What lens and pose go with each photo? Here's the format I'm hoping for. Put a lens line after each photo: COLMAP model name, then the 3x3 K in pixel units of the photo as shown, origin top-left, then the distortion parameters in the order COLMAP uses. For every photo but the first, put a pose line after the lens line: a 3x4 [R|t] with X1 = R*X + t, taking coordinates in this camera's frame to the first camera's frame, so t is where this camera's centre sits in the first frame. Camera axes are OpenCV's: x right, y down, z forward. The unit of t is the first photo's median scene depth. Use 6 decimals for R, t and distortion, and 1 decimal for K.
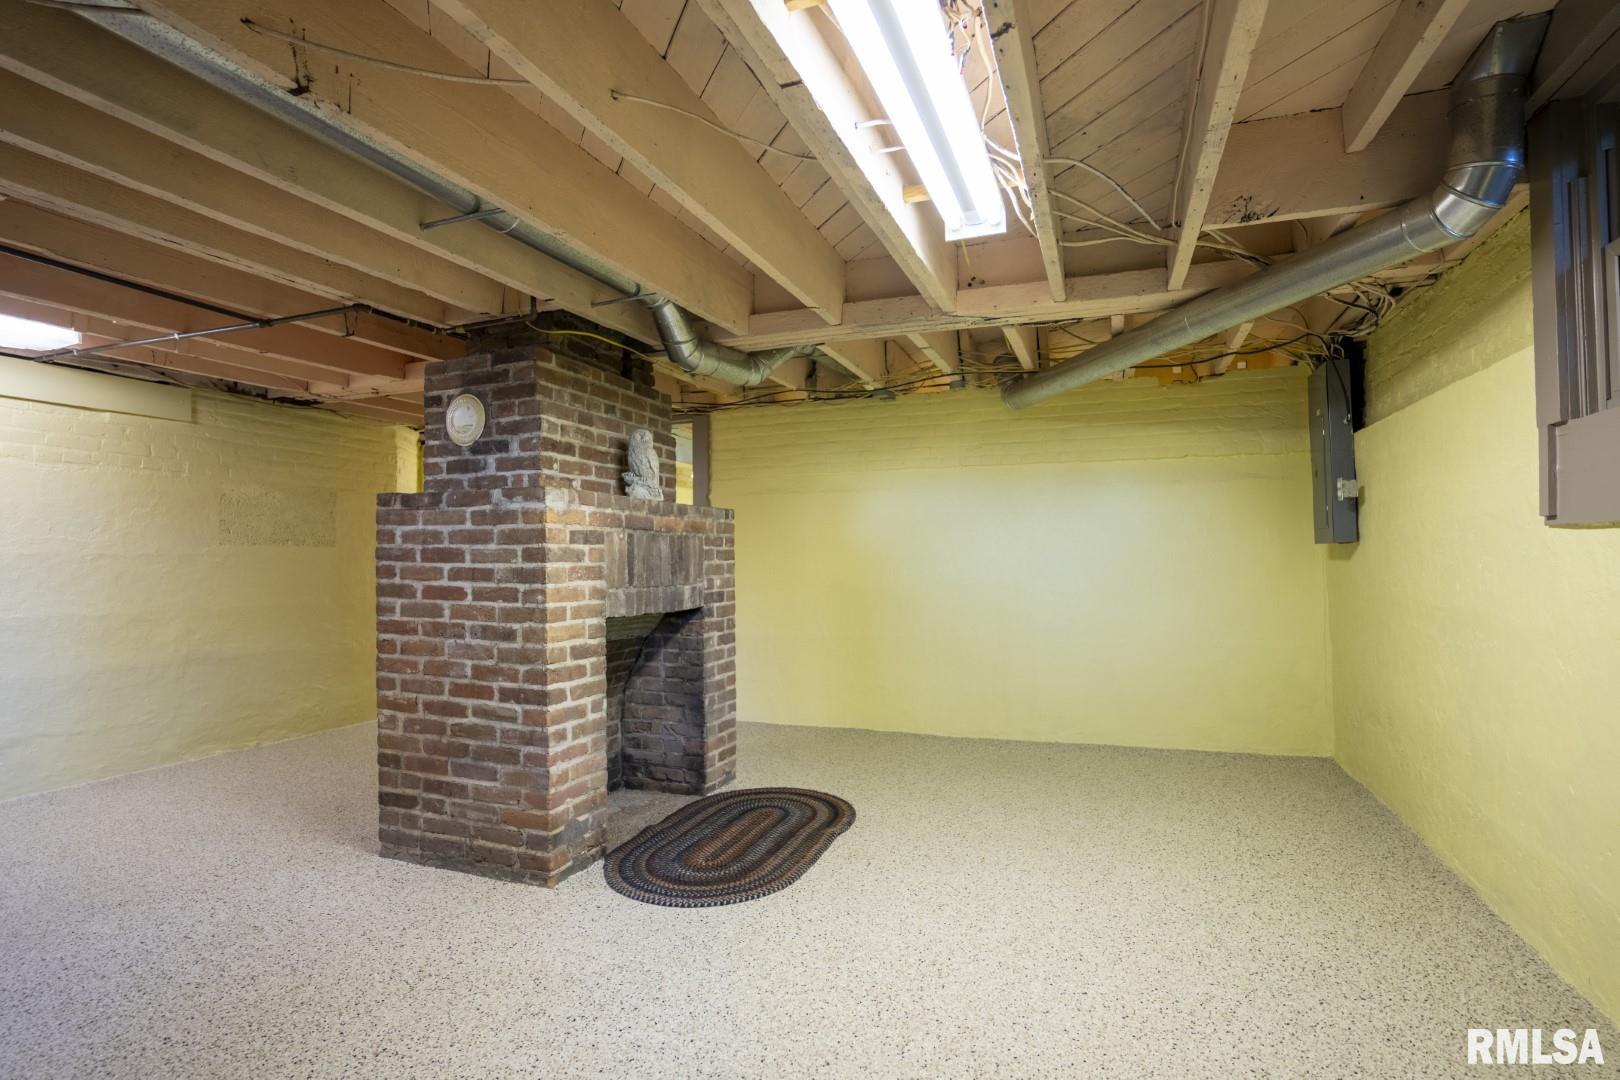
lens RADIAL K [[791.7, 0, 817.2], [0, 791.7, 542.1], [0, 0, 1]] dist [-0.040985, 0.002642]
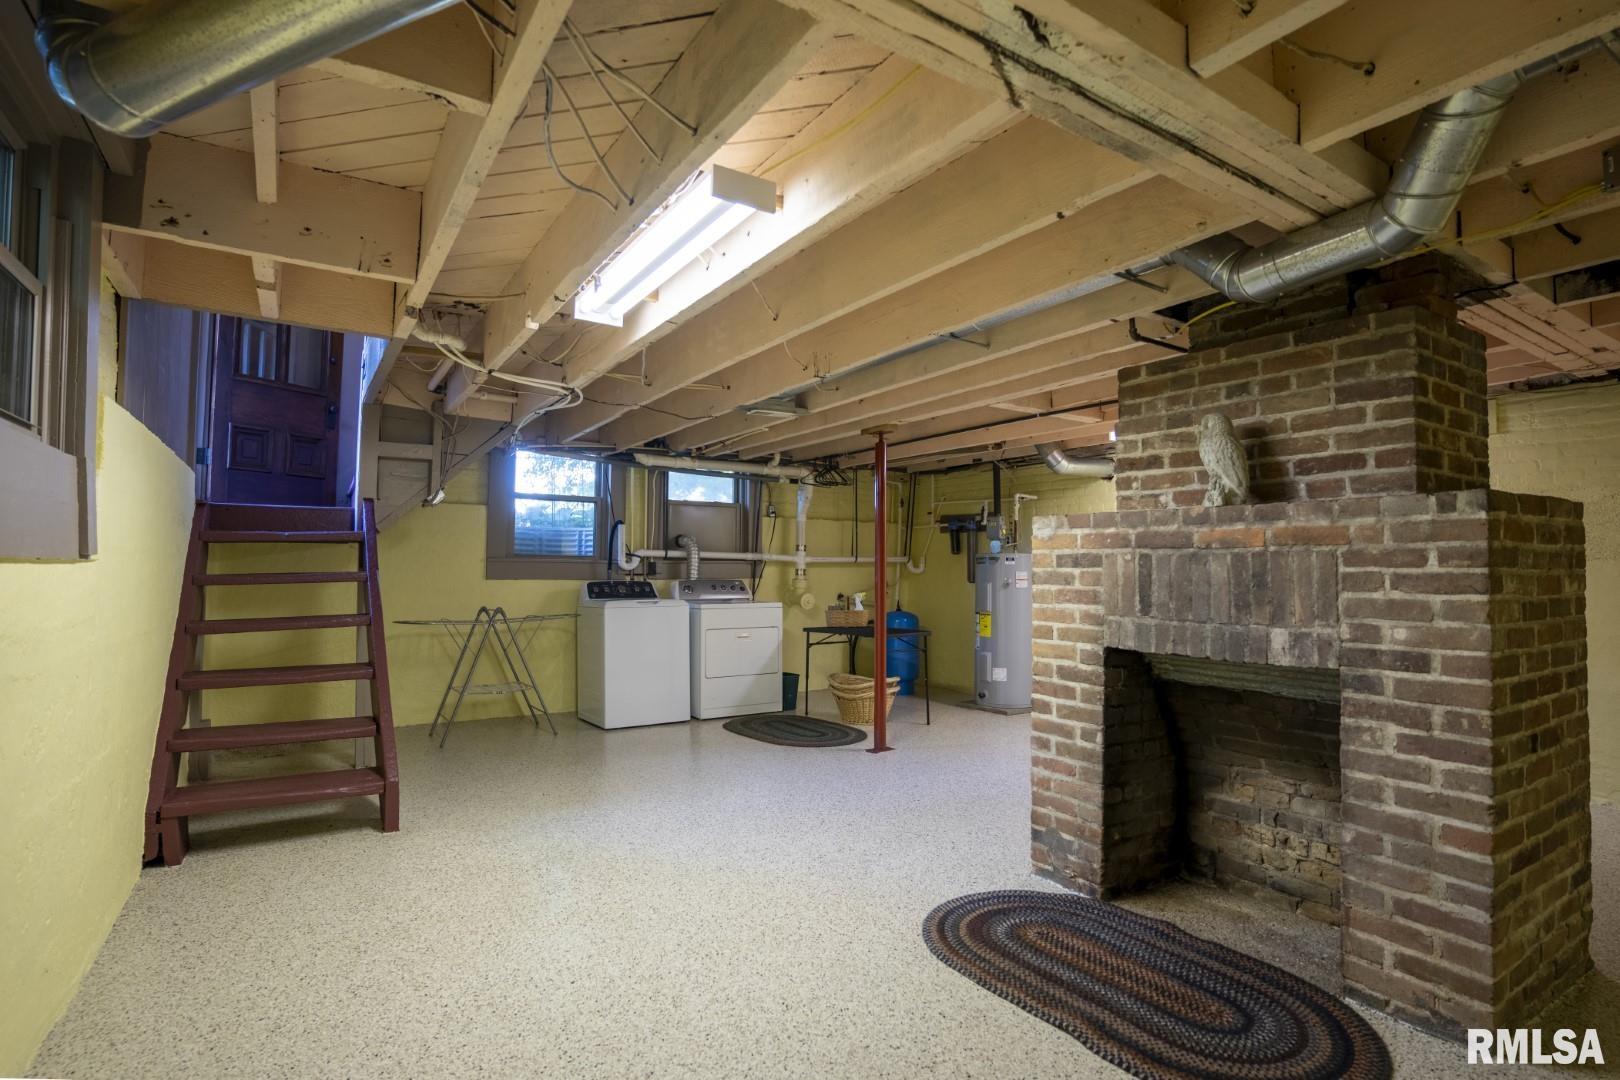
lens RADIAL K [[791.7, 0, 813.1], [0, 791.7, 546.1], [0, 0, 1]] dist [-0.040985, 0.002642]
pose [[-0.591816, -0.017038, -0.805893, 0.685030], [0.016961, 0.999292, -0.033583, 0.003394], [0.805895, -0.033544, -0.591108, 1.280046]]
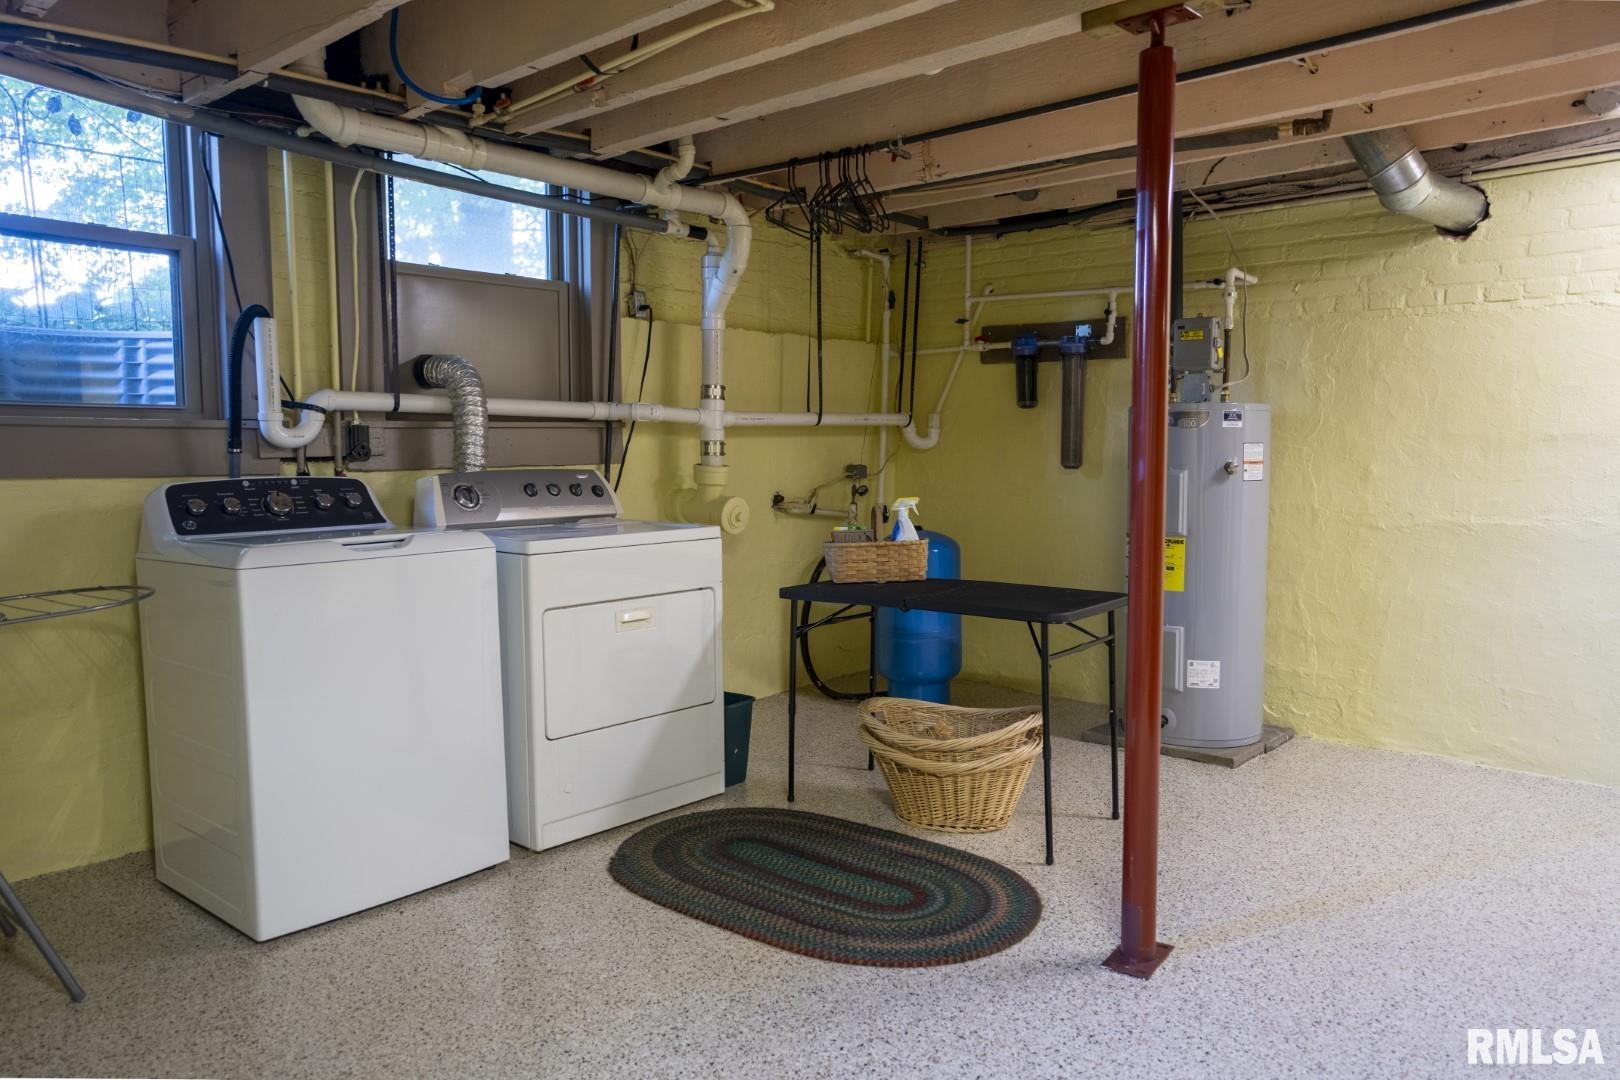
lens RADIAL K [[1101.7, 0, 817.3], [0, 1101.7, 540.2], [0, 0, 1]] dist [0.008276, 0.004943]
pose [[-0.358767, 0.095937, -0.928484, 0.376969], [0.021928, 0.995296, 0.094367, -0.004606], [0.933170, 0.013496, -0.359183, 0.870982]]
